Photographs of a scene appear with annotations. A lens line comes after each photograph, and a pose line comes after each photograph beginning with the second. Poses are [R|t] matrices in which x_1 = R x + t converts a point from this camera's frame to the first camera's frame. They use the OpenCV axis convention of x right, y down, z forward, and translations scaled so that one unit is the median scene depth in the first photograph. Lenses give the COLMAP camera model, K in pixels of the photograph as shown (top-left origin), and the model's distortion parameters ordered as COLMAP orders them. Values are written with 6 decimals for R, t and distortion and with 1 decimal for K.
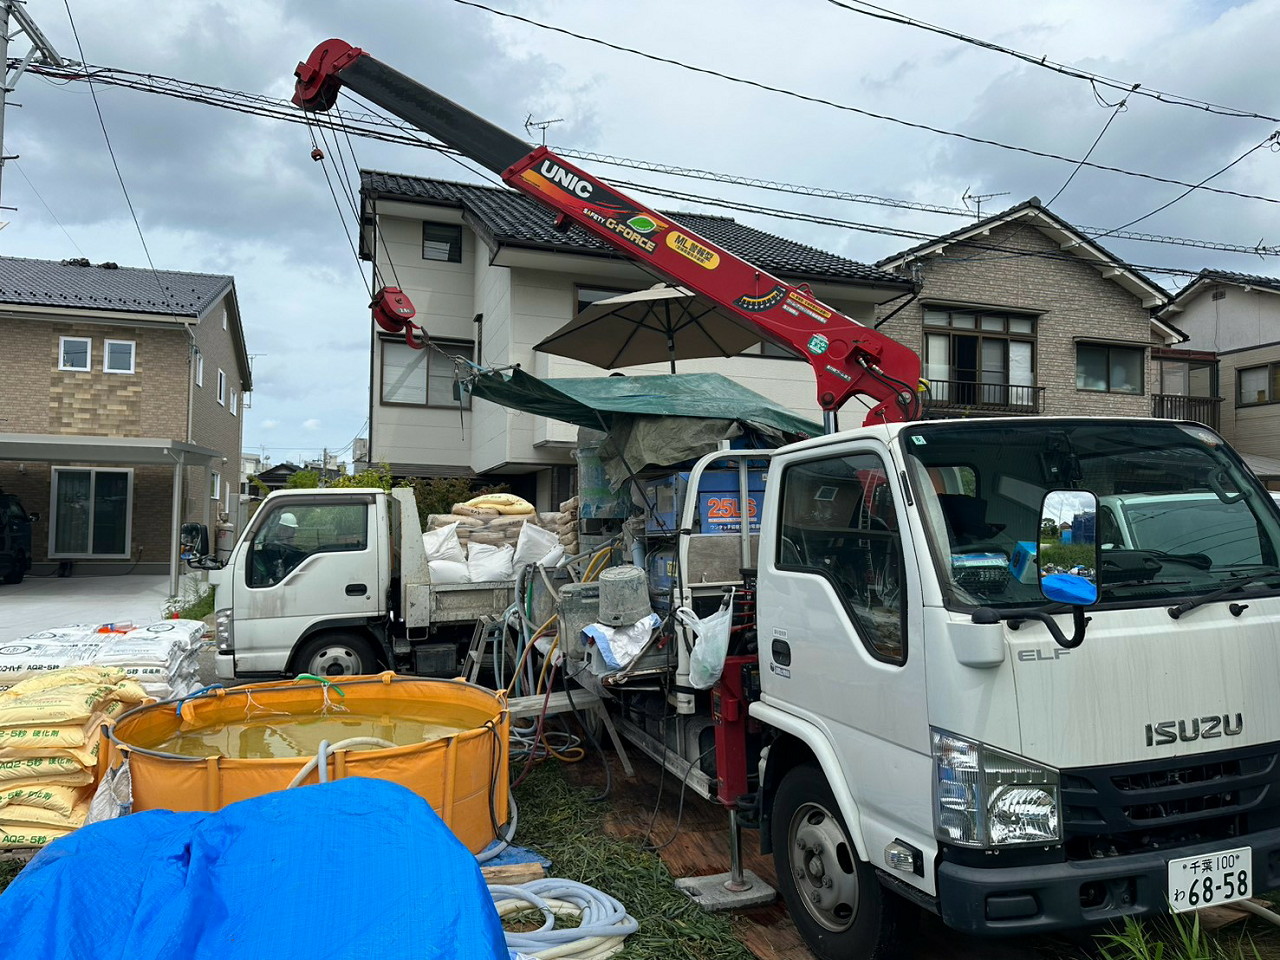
lens RADIAL K [[880.5, 0, 640.0], [0, 880.5, 480.0], [0, 0, 1]] dist [0.103306, -0.086672]
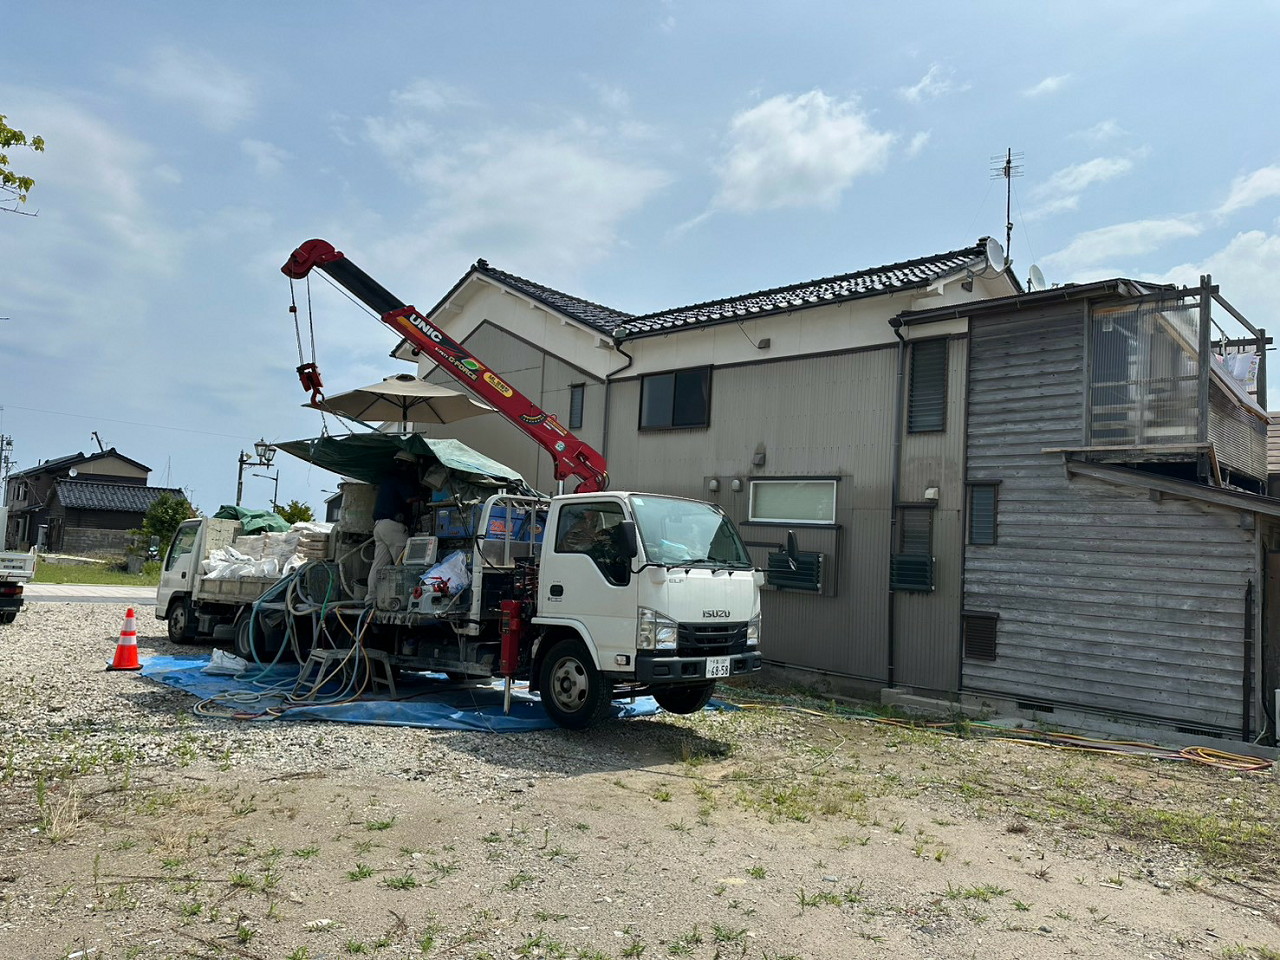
lens RADIAL K [[880.5, 0, 640.0], [0, 880.5, 480.0], [0, 0, 1]] dist [0.103306, -0.086672]
pose [[0.842734, 0.134342, 0.521298, -1.011941], [-0.086348, 0.989556, -0.115424, 0.200777], [-0.531360, 0.052259, 0.845533, -1.136243]]
